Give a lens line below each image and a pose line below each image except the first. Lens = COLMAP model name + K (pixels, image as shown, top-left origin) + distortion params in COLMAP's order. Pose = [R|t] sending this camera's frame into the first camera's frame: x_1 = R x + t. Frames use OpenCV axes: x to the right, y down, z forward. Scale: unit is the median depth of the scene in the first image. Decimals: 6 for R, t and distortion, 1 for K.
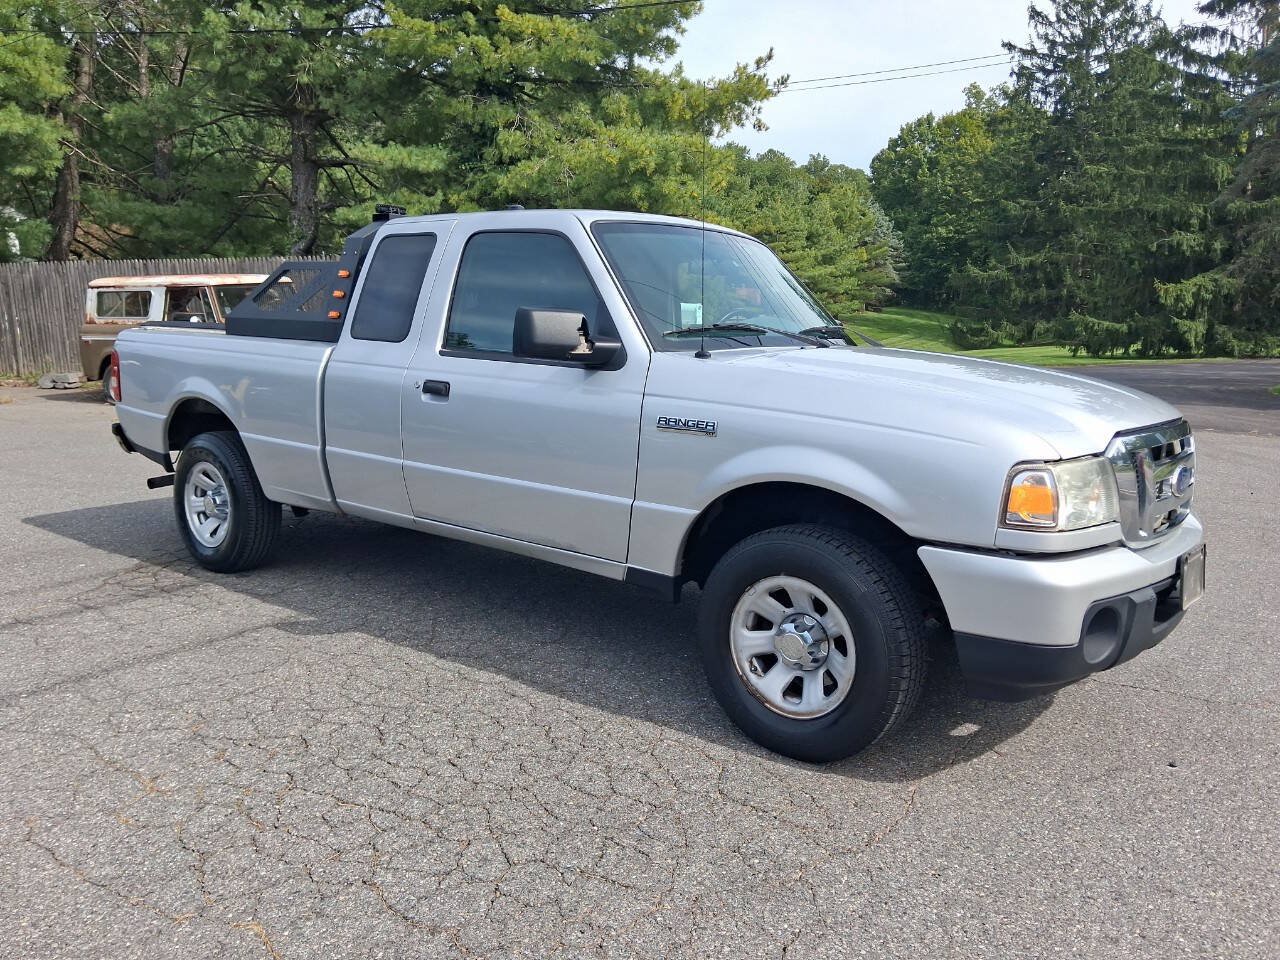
lens RADIAL K [[990.7, 0, 623.0], [0, 990.7, 483.9], [0, 0, 1]] dist [0.069217, -0.095527]
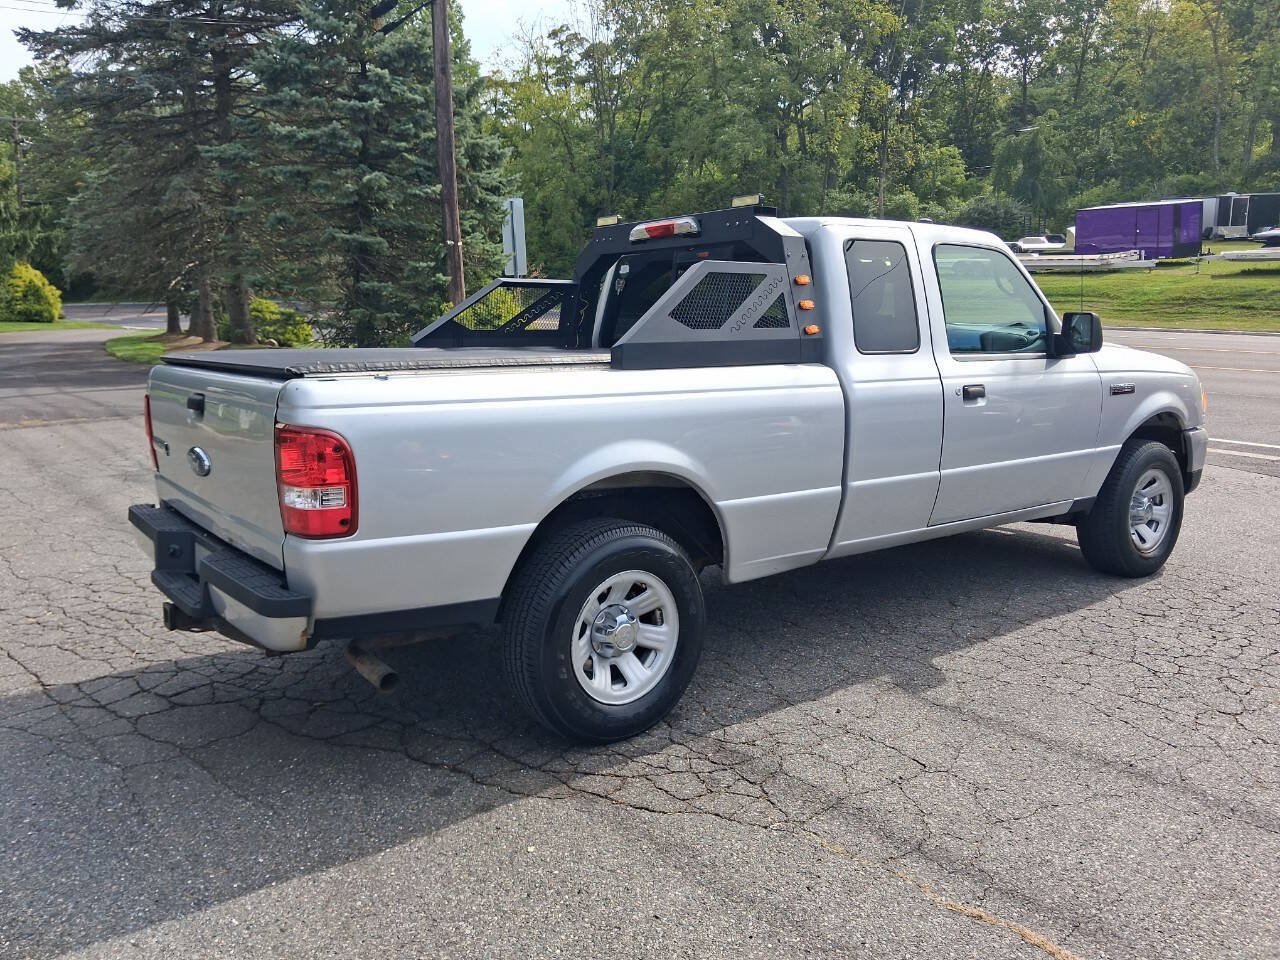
lens RADIAL K [[1017.7, 0, 552.0], [0, 1017.7, 483.2], [0, 0, 1]] dist [0.027725, 0.000354]
pose [[0.272815, -0.186195, 0.943877, -0.893591], [0.170636, 0.974903, 0.142996, -0.154431], [-0.946813, 0.122048, 0.297740, 0.734756]]
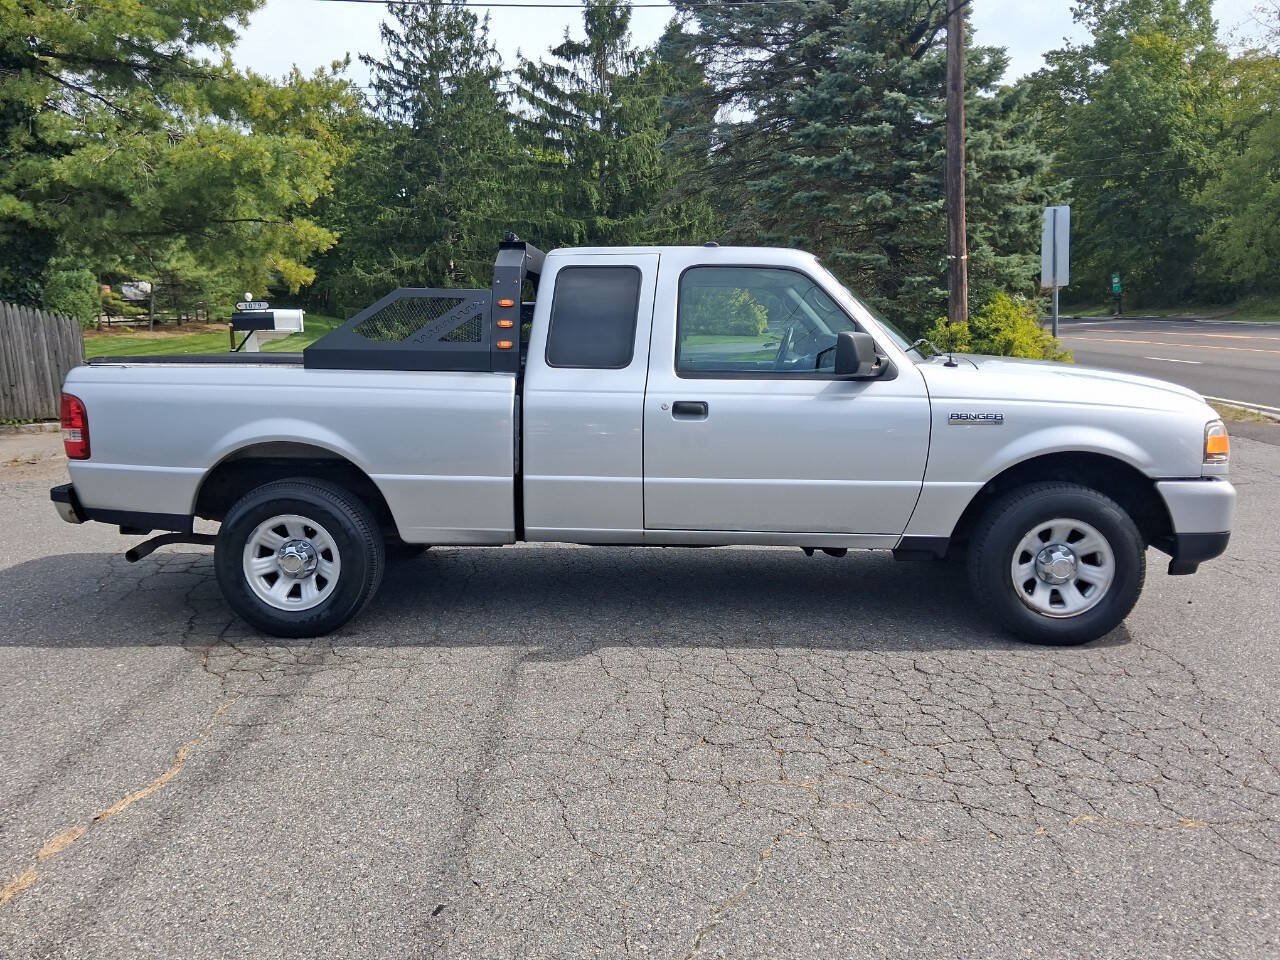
lens RADIAL K [[990.7, 0, 623.0], [0, 990.7, 483.9], [0, 0, 1]] dist [0.069217, -0.095527]
pose [[0.809664, -0.116021, 0.575312, -0.591367], [0.115821, 0.992574, 0.037168, -0.041693], [-0.575352, 0.036539, 0.817089, 0.101238]]
